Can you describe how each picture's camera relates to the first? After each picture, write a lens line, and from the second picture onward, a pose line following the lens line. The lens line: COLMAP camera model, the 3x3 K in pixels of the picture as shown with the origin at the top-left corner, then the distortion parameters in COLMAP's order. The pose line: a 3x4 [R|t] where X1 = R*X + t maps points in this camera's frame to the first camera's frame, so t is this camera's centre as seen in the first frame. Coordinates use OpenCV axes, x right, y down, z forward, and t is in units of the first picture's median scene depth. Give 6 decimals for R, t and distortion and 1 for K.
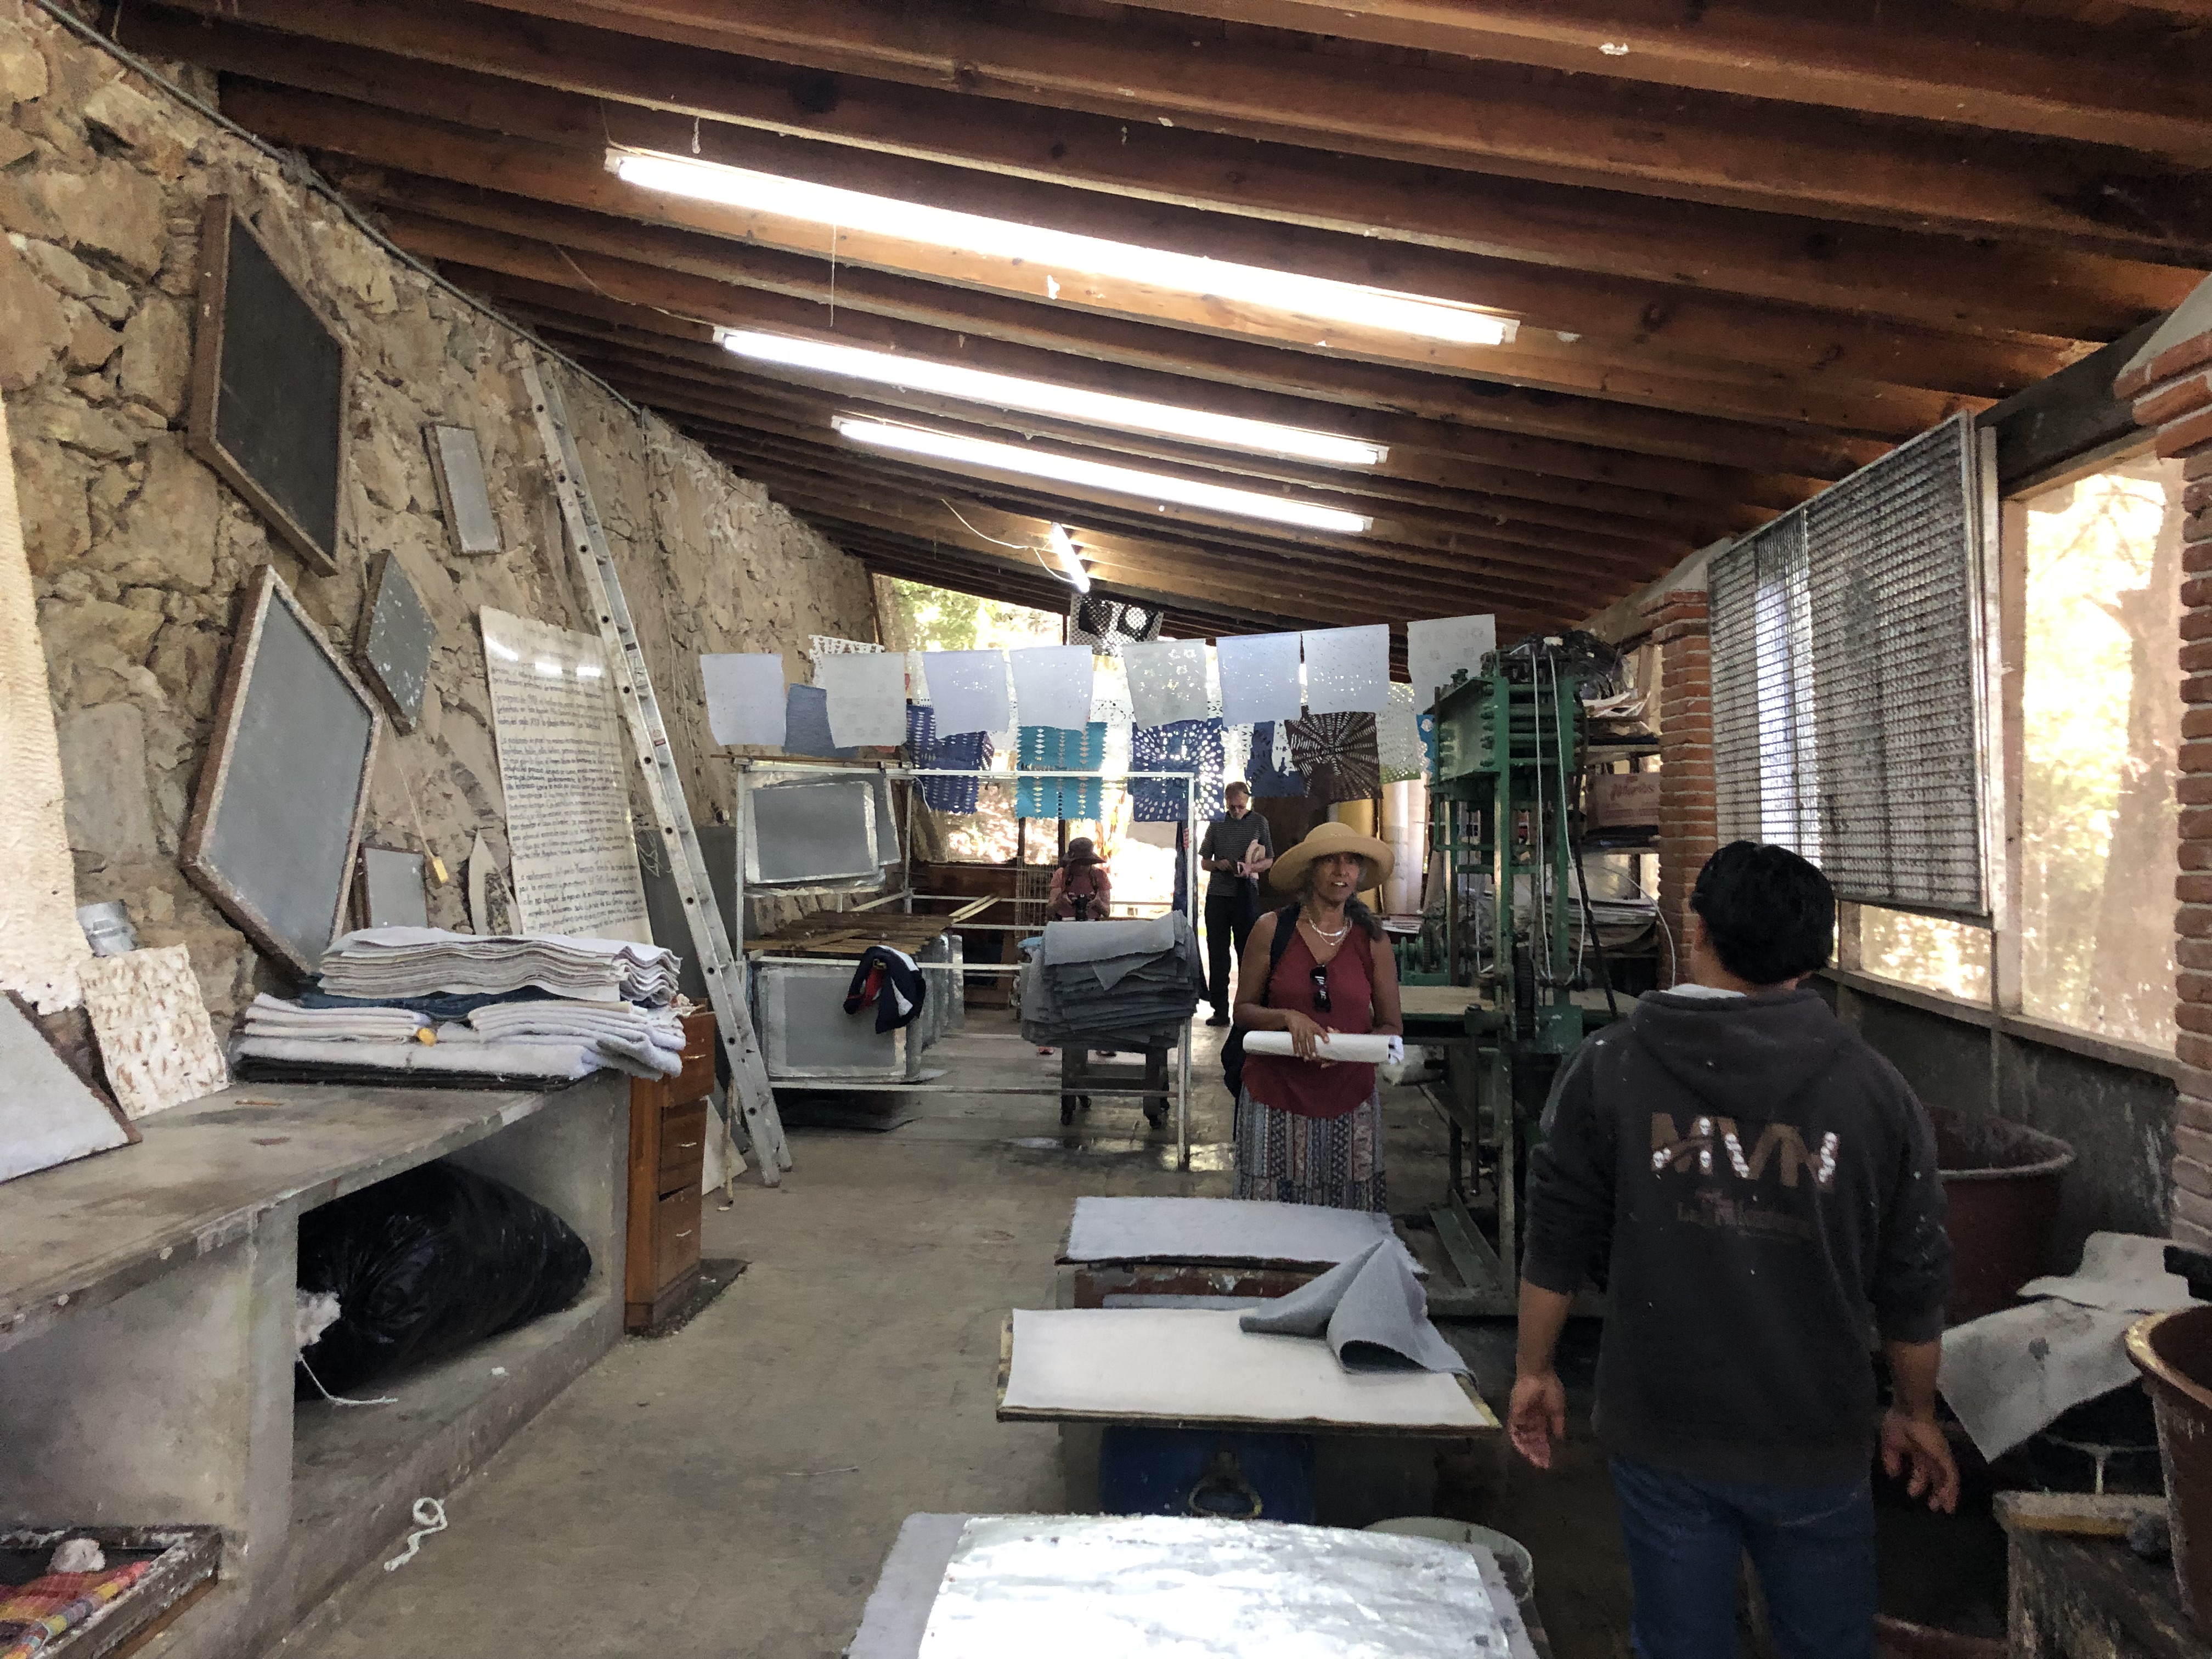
lens RADIAL K [[1797.4, 0, 1105.3], [0, 1797.4, 806.4], [0, 0, 1]] dist [0.041987, -0.050049]
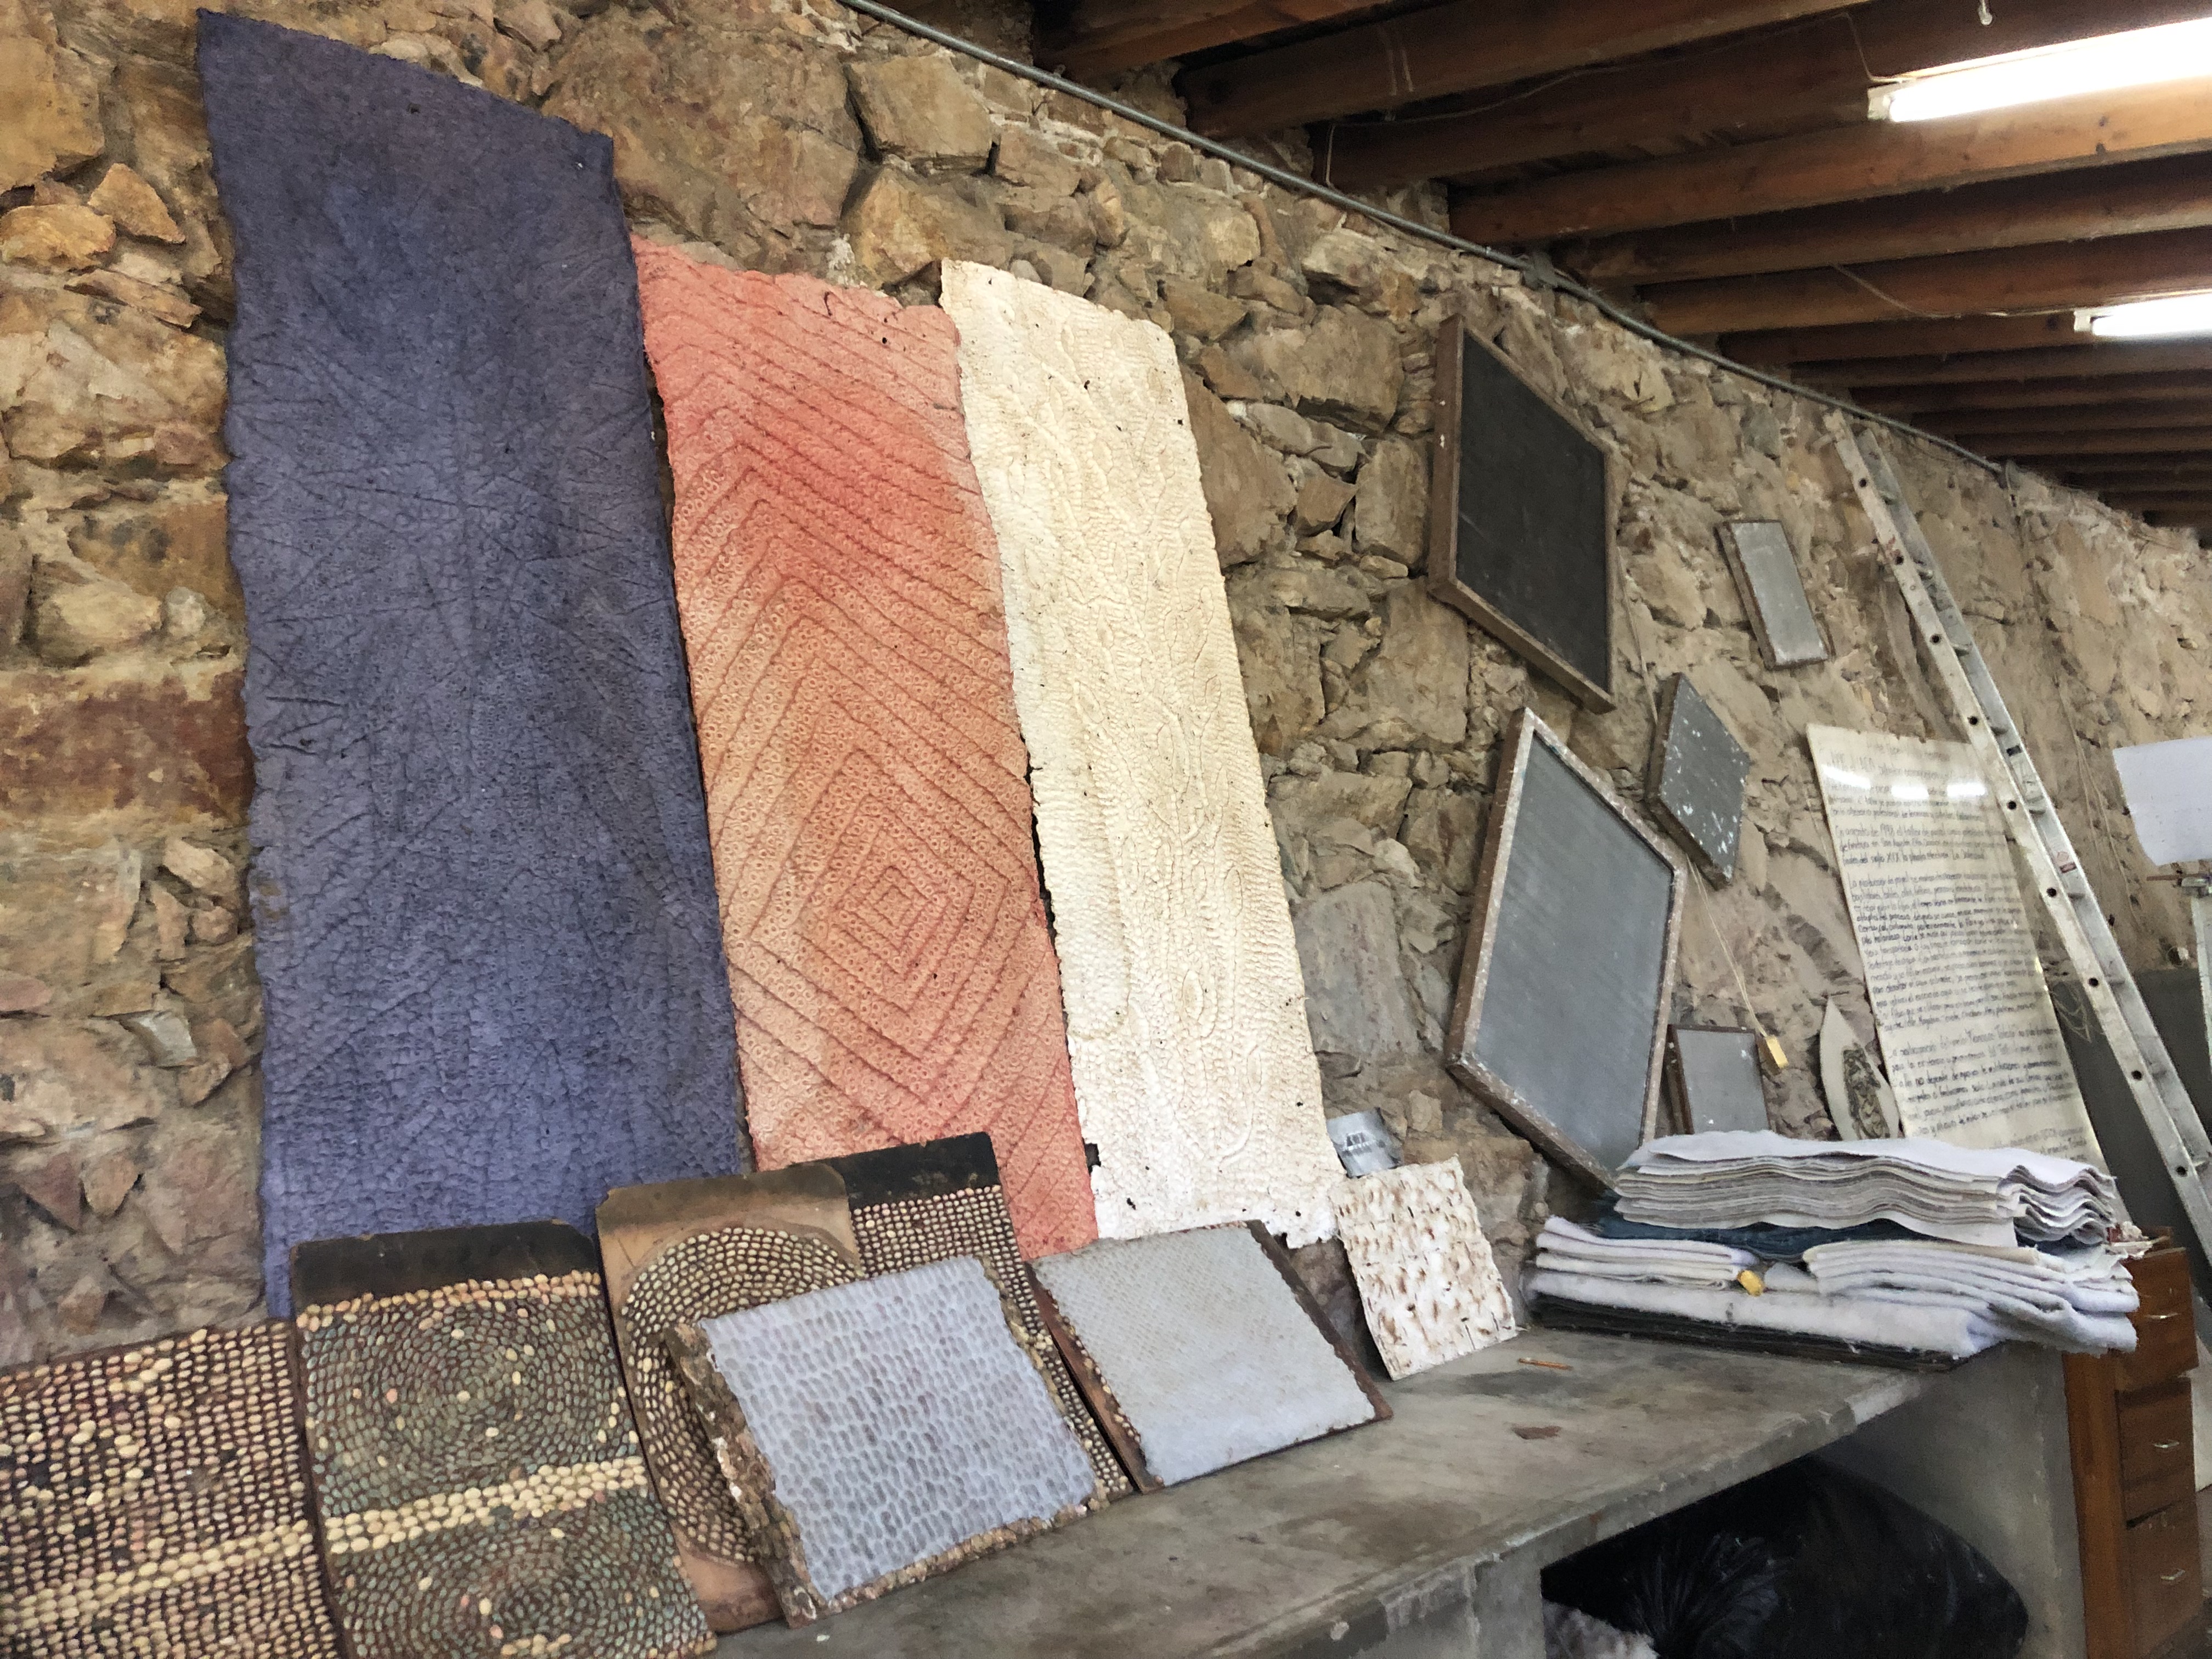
lens RADIAL K [[1797.4, 0, 1105.3], [0, 1797.4, 806.4], [0, 0, 1]] dist [0.041987, -0.050049]
pose [[0.728090, -0.119493, -0.674986, -0.033528], [0.063349, 0.992204, -0.107318, -0.007004], [0.682548, 0.035378, 0.729984, 0.240795]]
